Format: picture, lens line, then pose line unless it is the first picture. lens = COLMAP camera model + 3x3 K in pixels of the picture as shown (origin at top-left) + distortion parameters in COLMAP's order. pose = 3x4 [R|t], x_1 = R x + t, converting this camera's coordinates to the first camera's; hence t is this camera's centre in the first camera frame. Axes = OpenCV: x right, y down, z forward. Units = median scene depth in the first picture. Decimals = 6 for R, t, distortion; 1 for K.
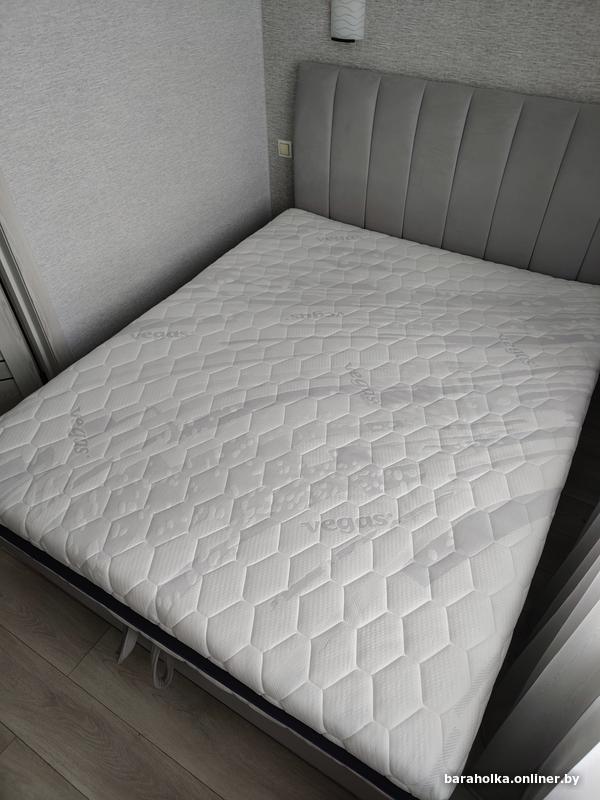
lens RADIAL K [[571.0, 0, 301.4], [0, 571.0, 401.2], [0, 0, 1]] dist [-0.001525, -0.000013]
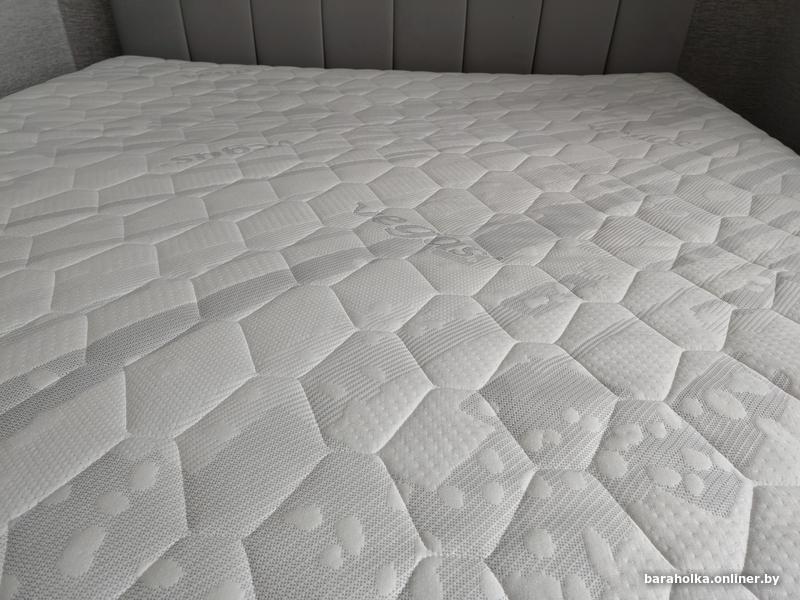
lens RADIAL K [[571.0, 0, 394.0], [0, 571.0, 300.3], [0, 0, 1]] dist [-0.001525, -0.000013]
pose [[0.894887, -0.229583, 0.382712, -0.065867], [0.298435, 0.945443, -0.130667, 0.059377], [-0.331833, 0.231147, 0.914581, 0.679500]]
